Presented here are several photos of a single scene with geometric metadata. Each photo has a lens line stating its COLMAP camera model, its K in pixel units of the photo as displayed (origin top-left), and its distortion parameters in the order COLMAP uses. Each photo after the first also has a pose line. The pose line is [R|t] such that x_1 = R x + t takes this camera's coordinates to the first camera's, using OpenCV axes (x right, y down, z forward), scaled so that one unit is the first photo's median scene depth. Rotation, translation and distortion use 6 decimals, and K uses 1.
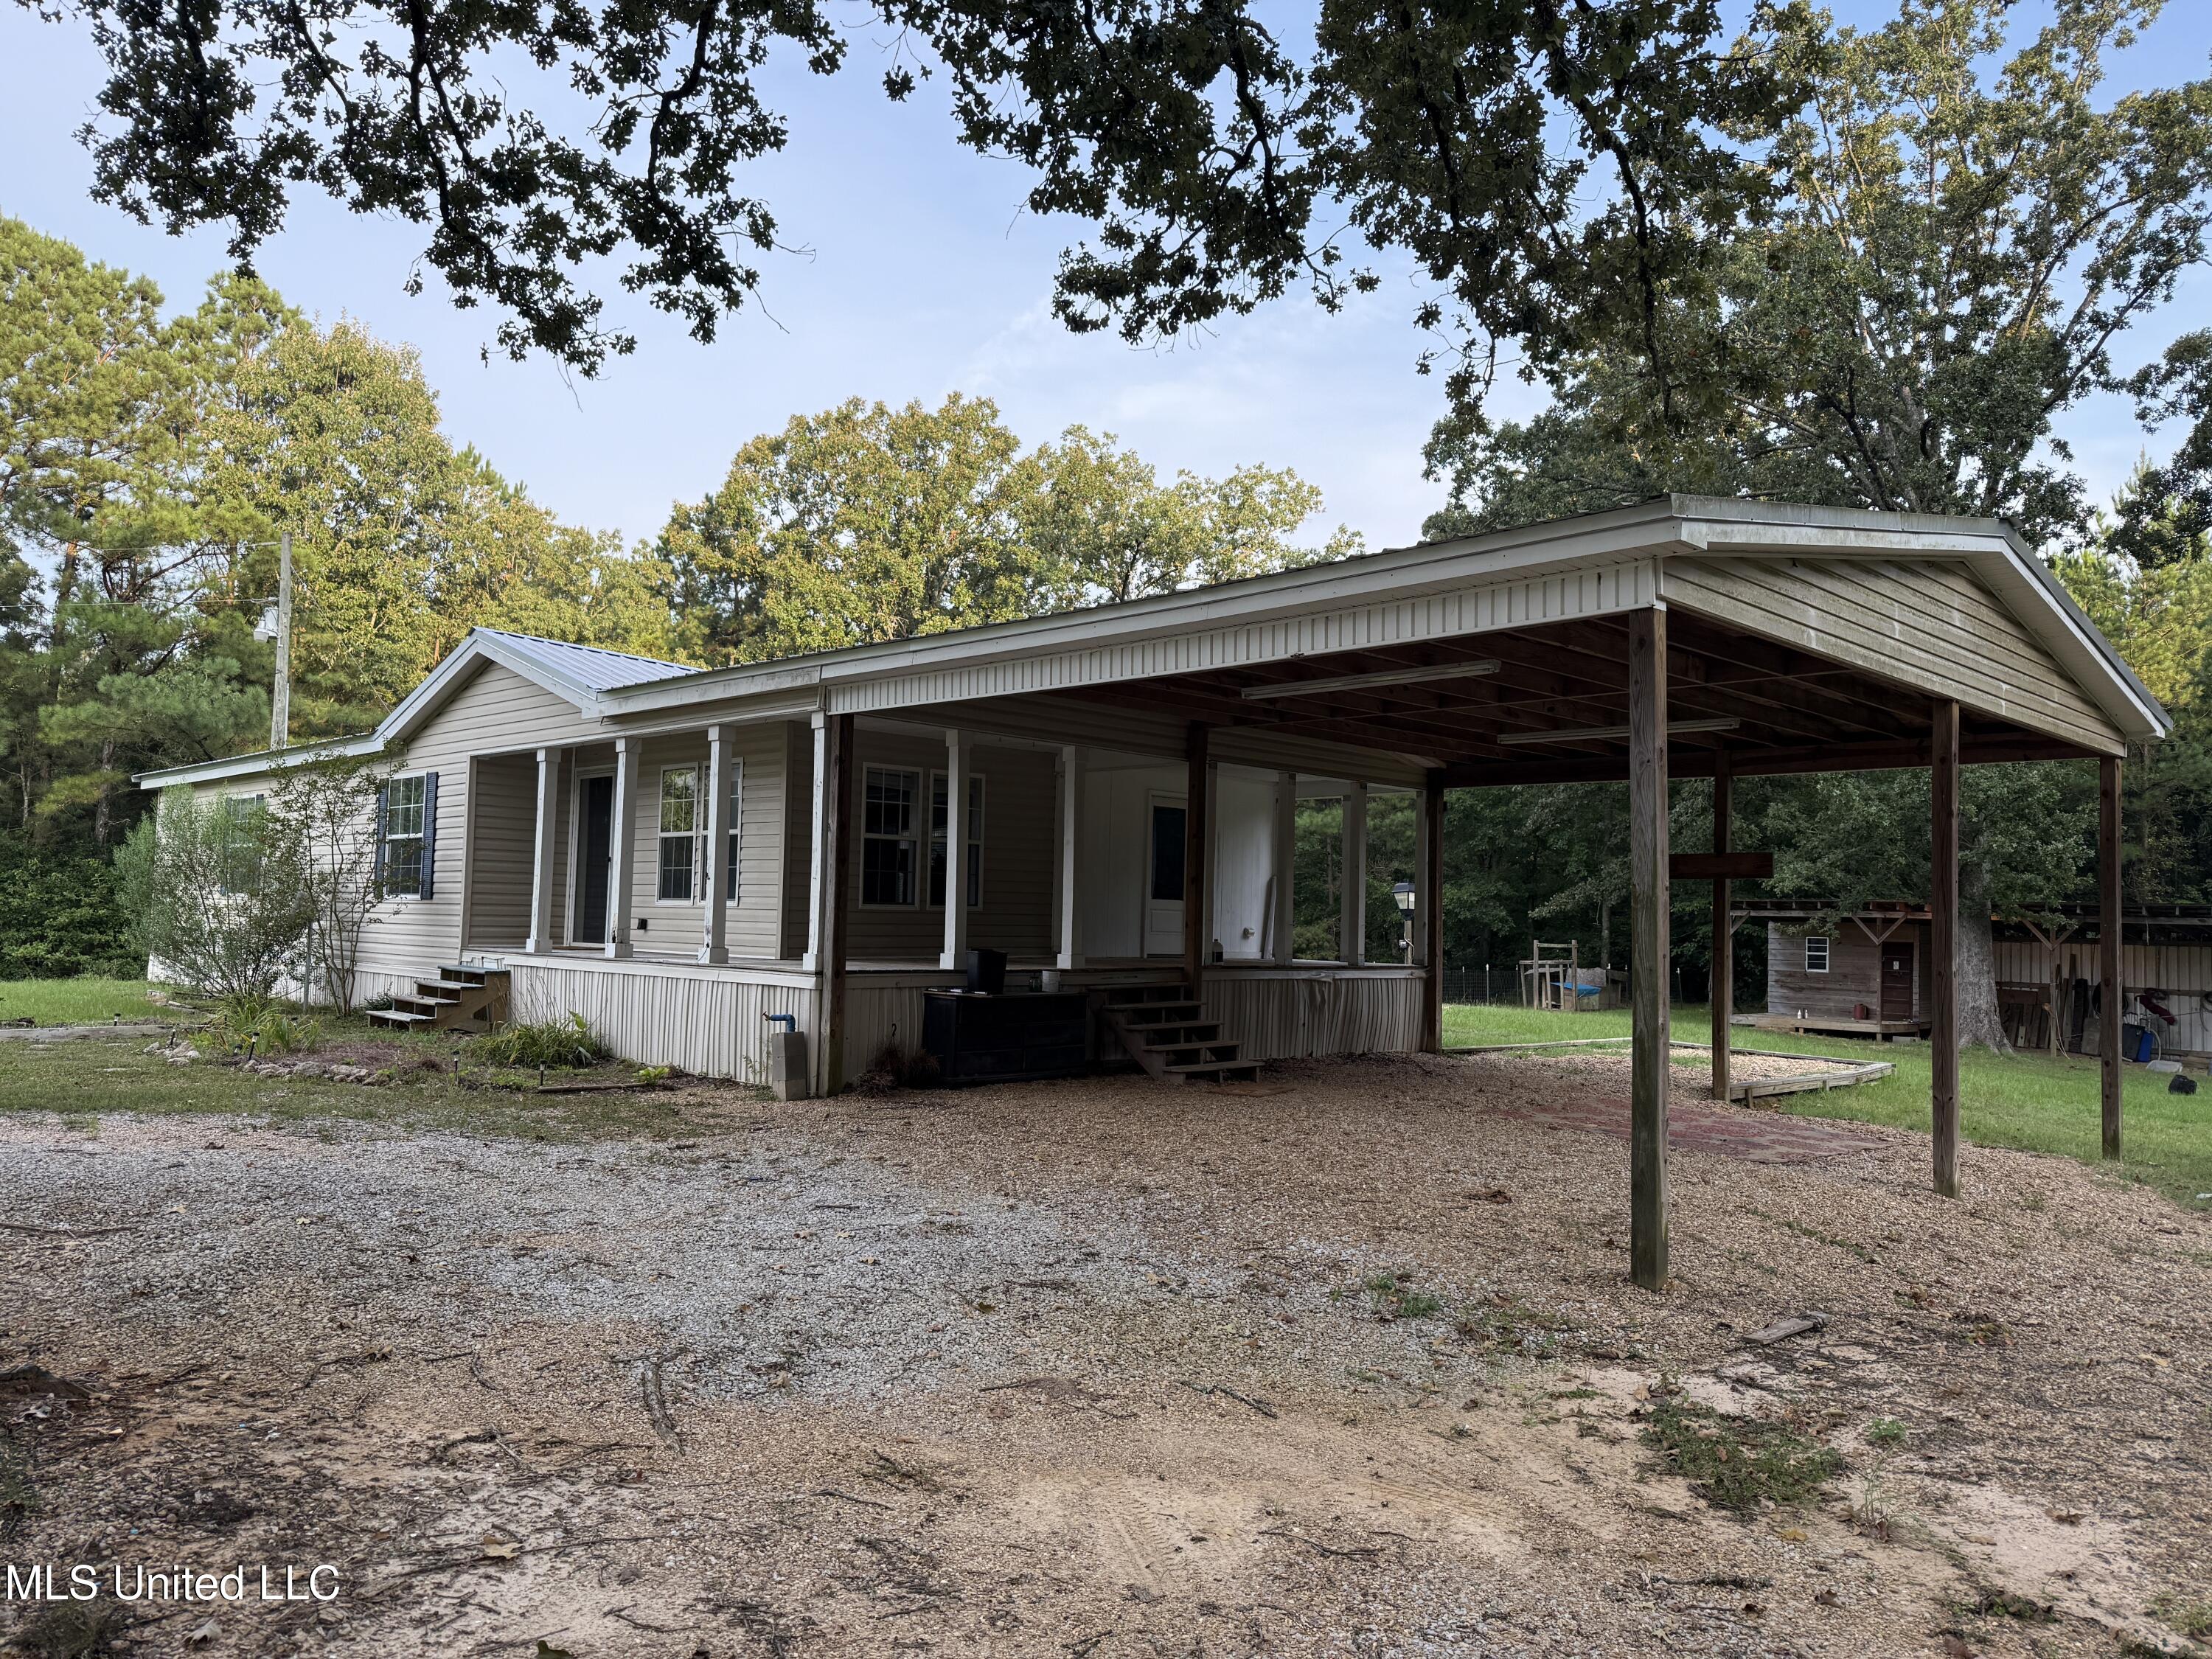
lens RADIAL K [[1551.1, 0, 1106.0], [0, 1551.1, 829.5], [0, 0, 1]] dist [0.098994, -0.114503]
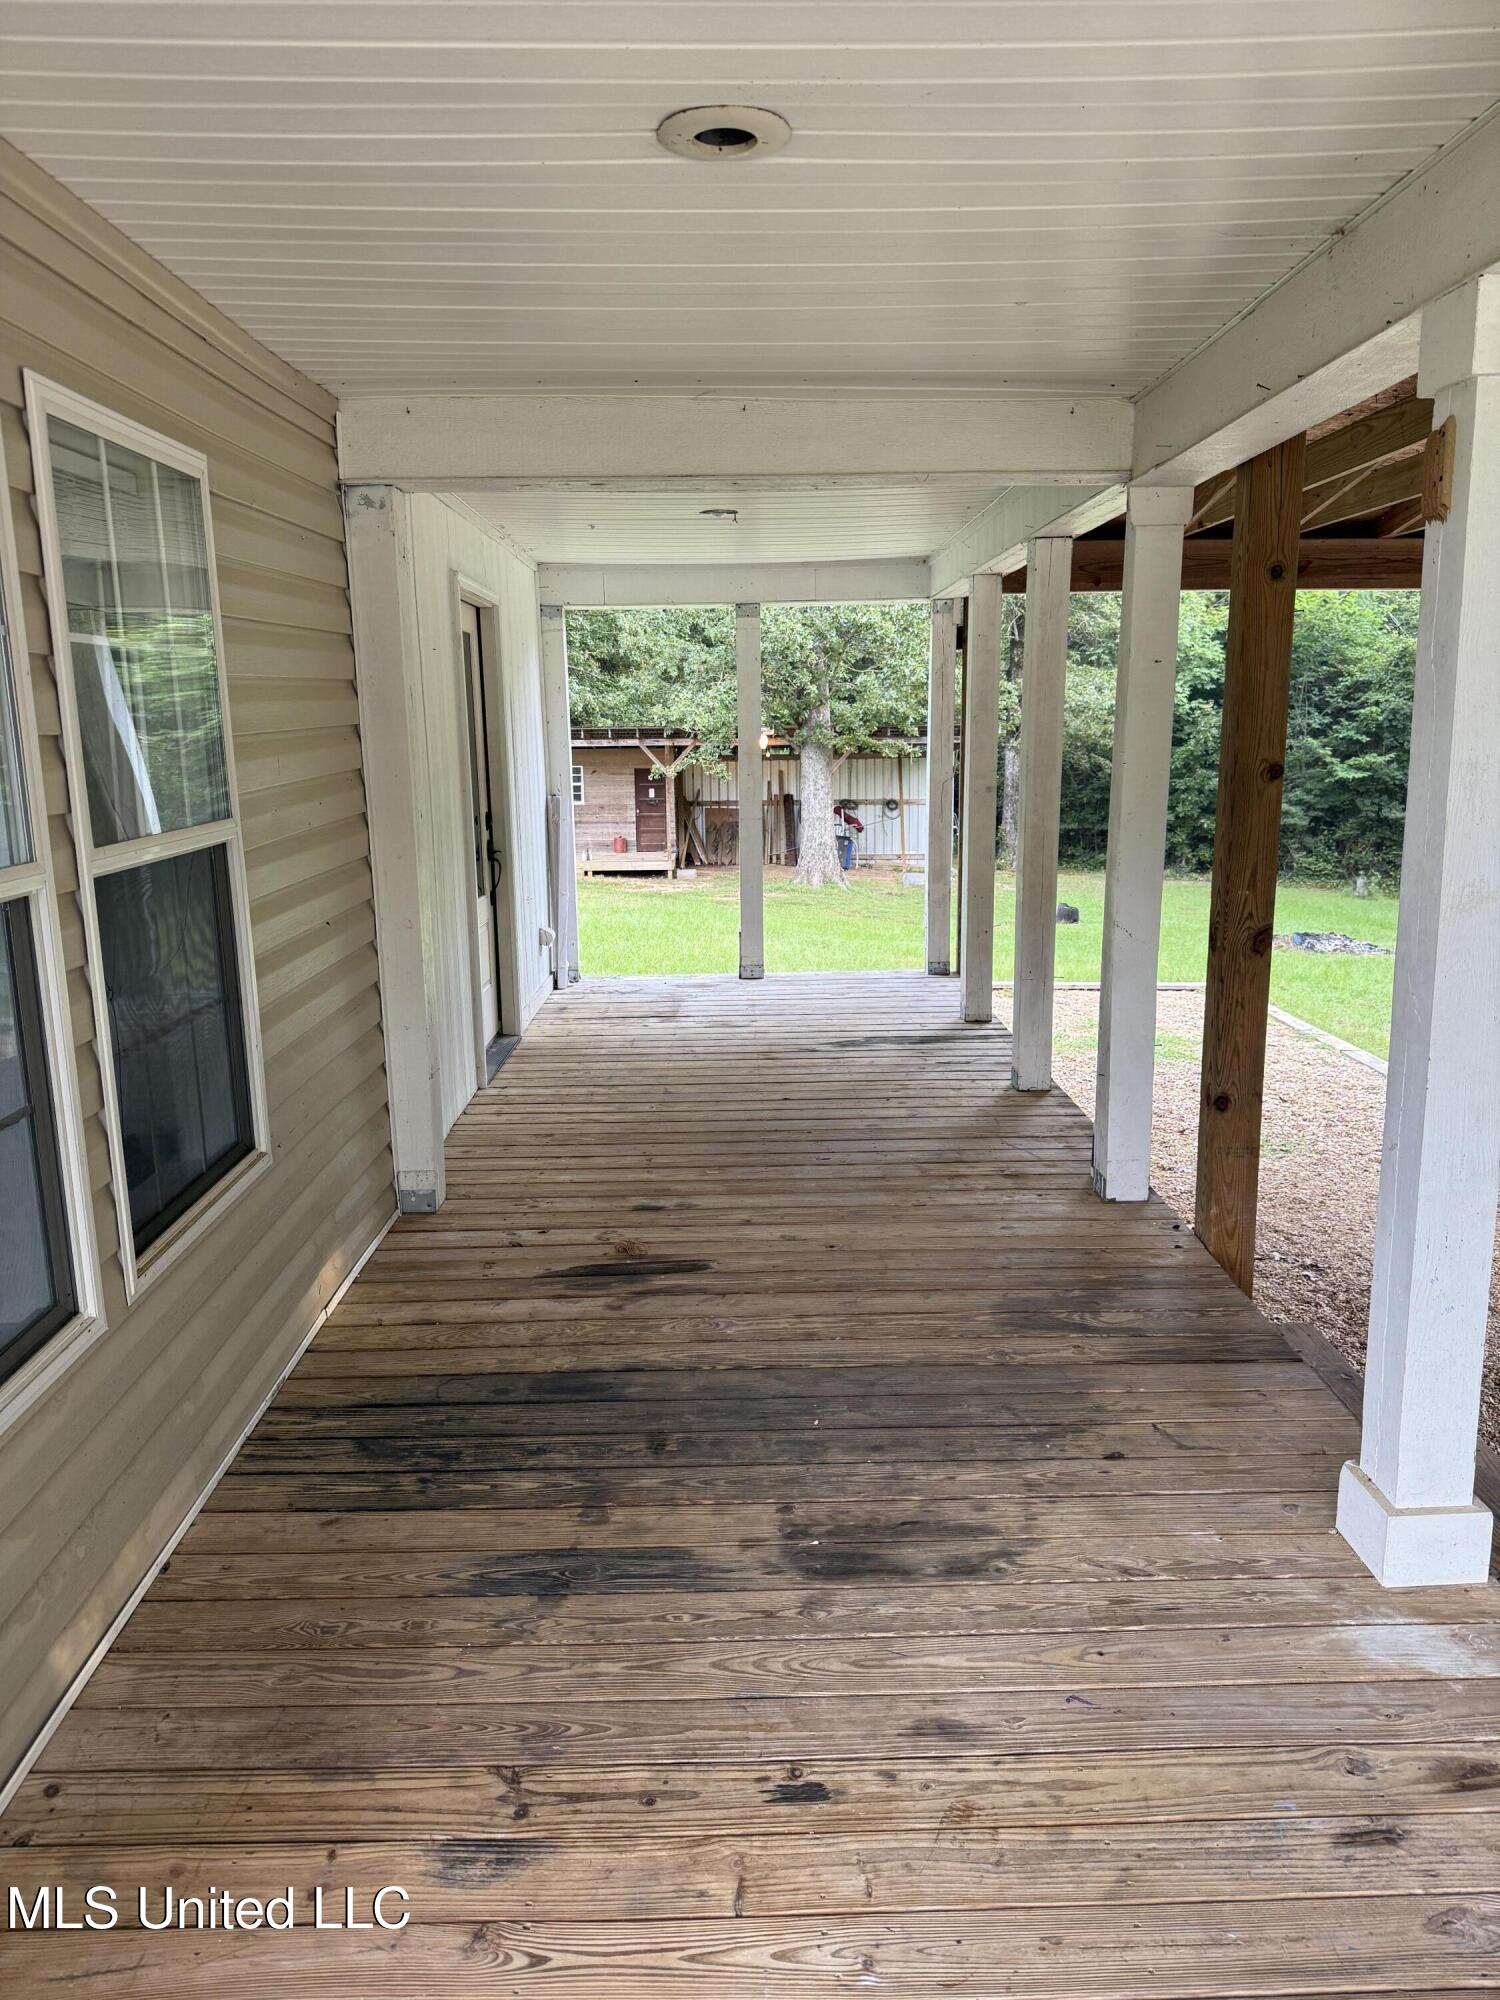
lens RADIAL K [[1402.4, 0, 750.0], [0, 1402.4, 1000.0], [0, 0, 1]] dist [0.098994, -0.114503]
pose [[0.690348, -0.174793, 0.702045, -0.156510], [-0.009428, 0.968120, 0.250311, -0.012669], [-0.723416, -0.179420, 0.666692, 0.745116]]
